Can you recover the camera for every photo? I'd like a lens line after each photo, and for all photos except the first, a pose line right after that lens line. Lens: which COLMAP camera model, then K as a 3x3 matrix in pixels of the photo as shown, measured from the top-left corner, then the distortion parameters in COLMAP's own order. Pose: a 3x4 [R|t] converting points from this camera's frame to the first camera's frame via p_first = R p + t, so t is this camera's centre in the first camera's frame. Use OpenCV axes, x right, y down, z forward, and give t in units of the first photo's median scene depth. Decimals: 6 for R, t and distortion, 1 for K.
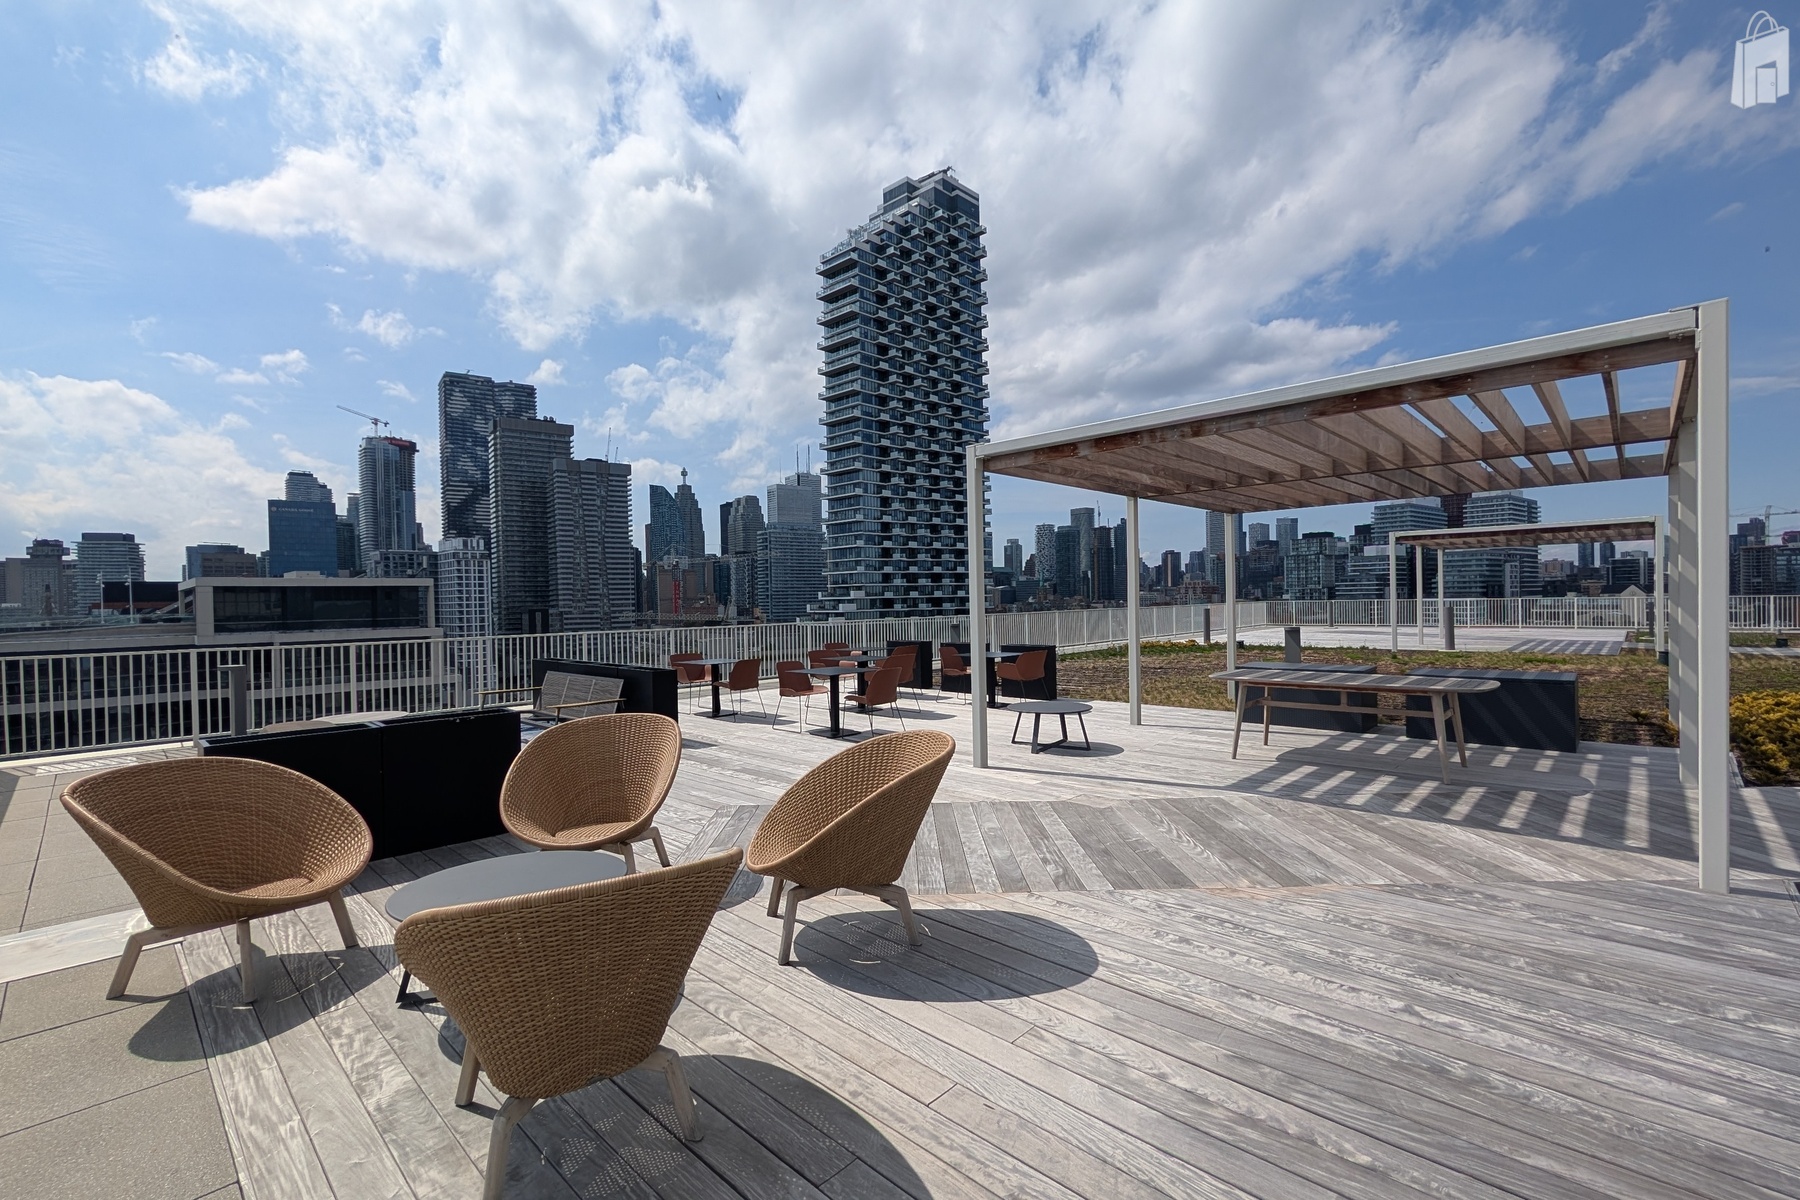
lens RADIAL K [[777.2, 0, 901.3], [0, 777.2, 605.9], [0, 0, 1]] dist [0.000926, -0.000650]
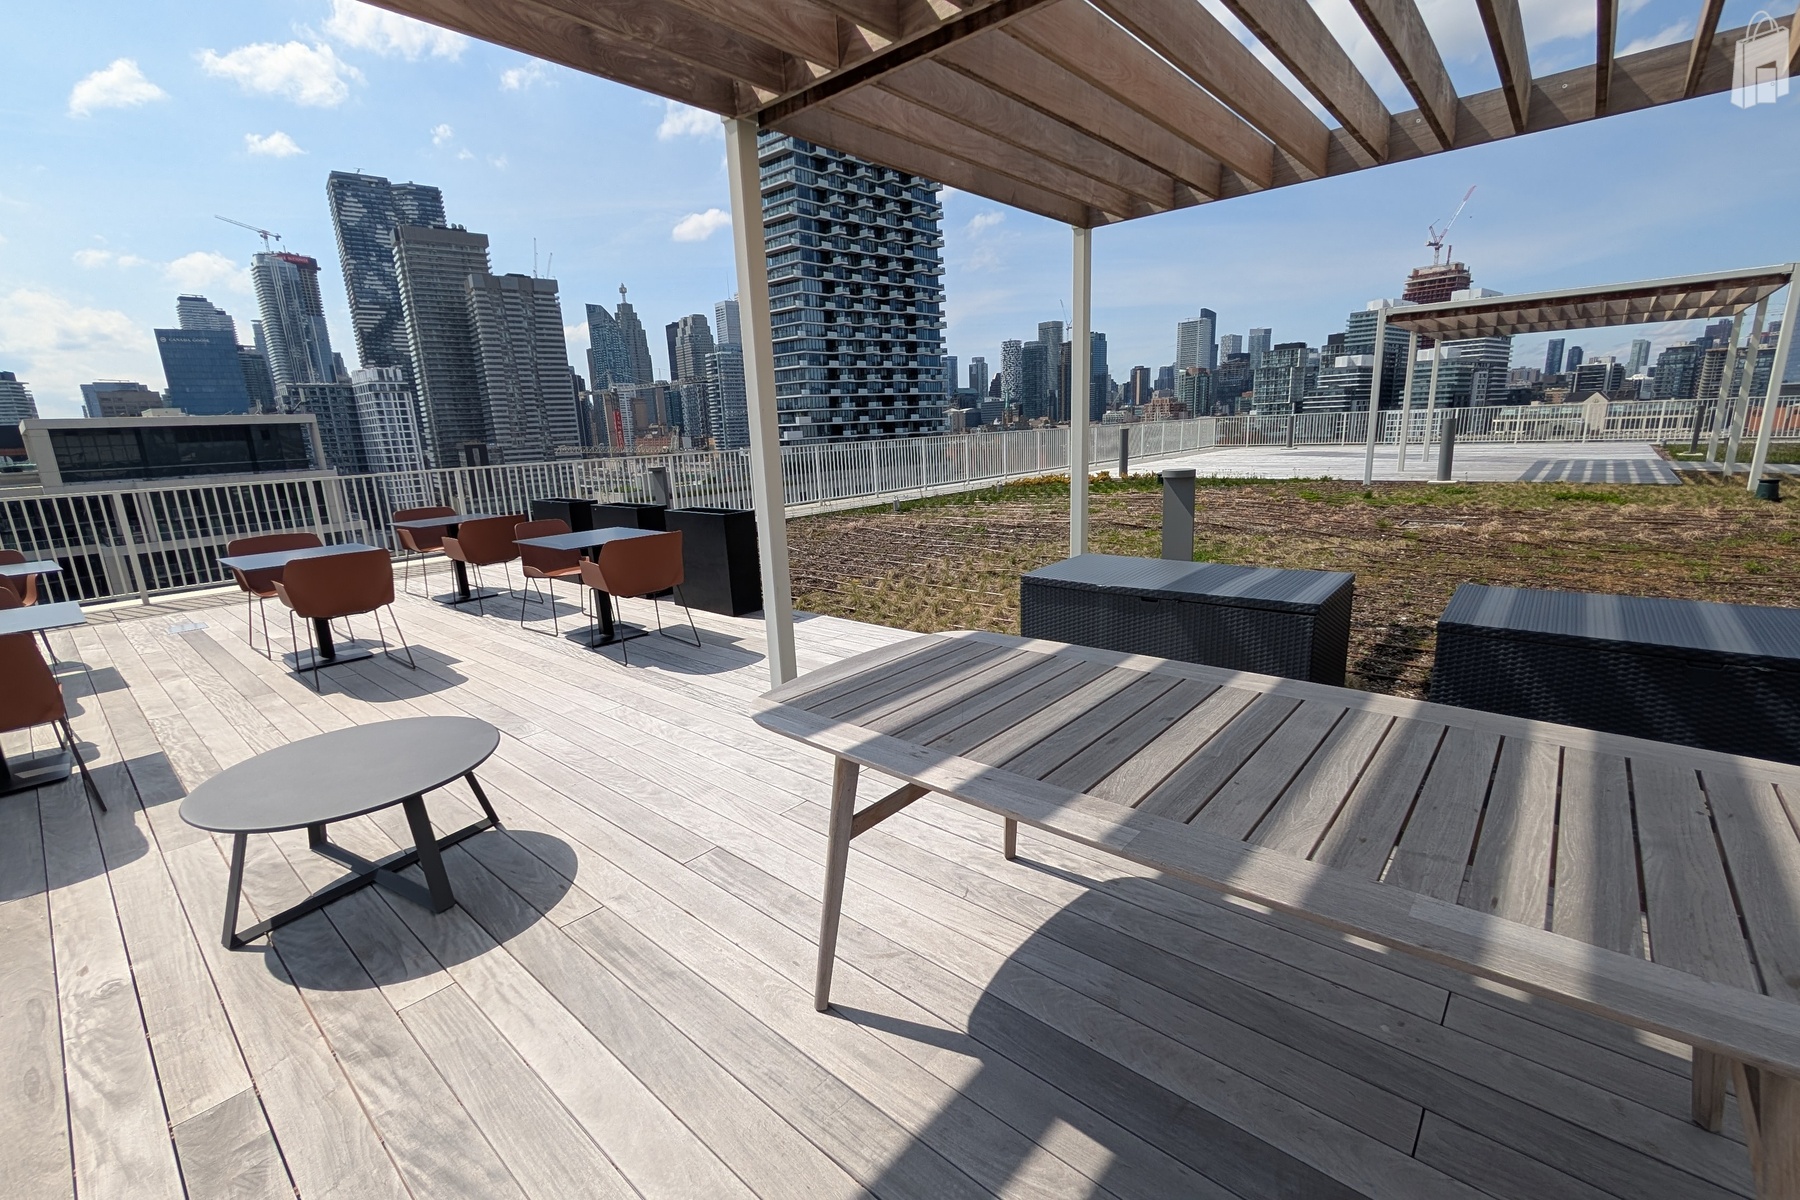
lens RADIAL K [[777.2, 0, 901.3], [0, 777.2, 605.9], [0, 0, 1]] dist [0.000926, -0.000650]
pose [[0.998727, -0.033156, 0.038026, 0.017194], [0.024021, 0.975313, 0.219516, 0.000138], [-0.044365, -0.218323, 0.974867, 0.029570]]
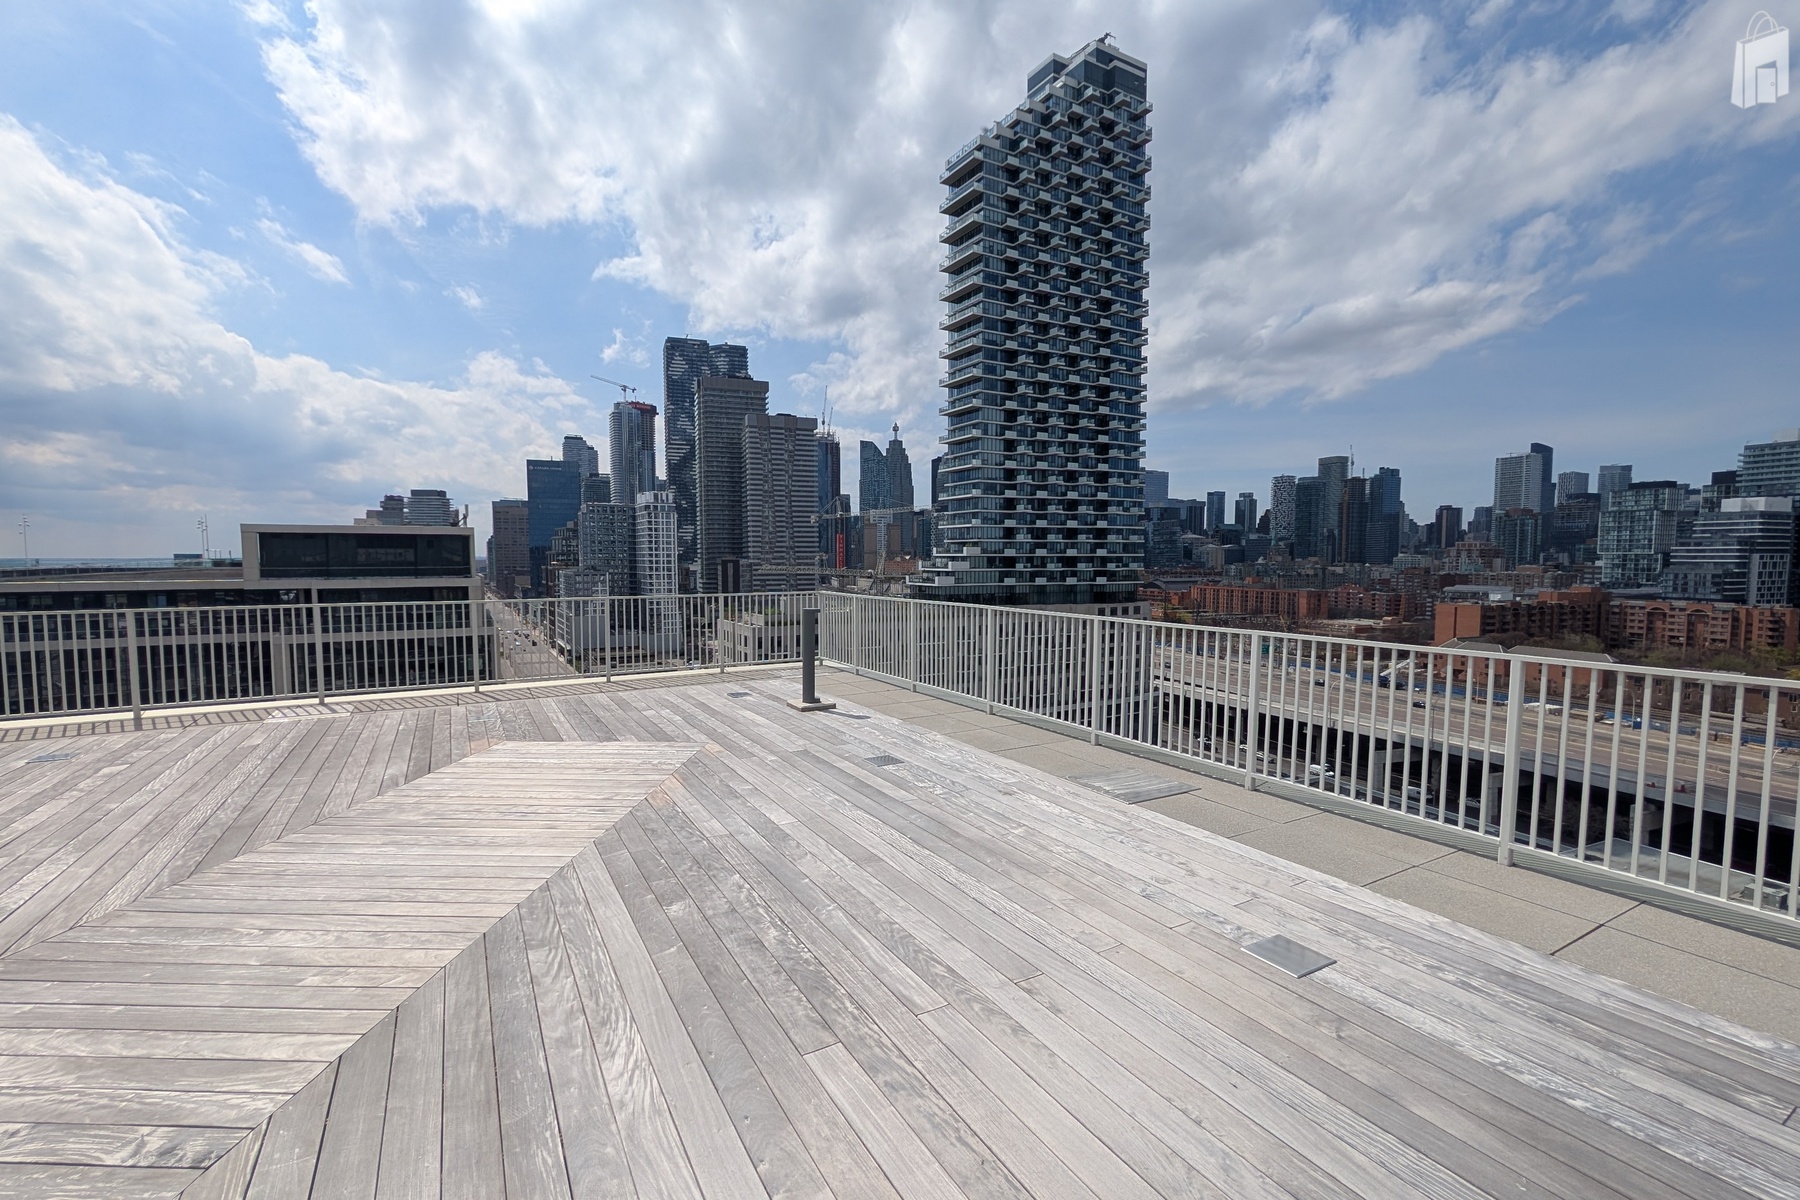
lens RADIAL K [[774.3, 0, 902.3], [0, 774.3, 607.2], [0, 0, 1]] dist [-0.000722, 0.000298]
pose [[0.959627, 0.037573, -0.278755, 0.109766], [-0.021064, 0.997855, 0.061985, -0.003884], [0.280486, -0.053611, 0.958360, 0.125092]]
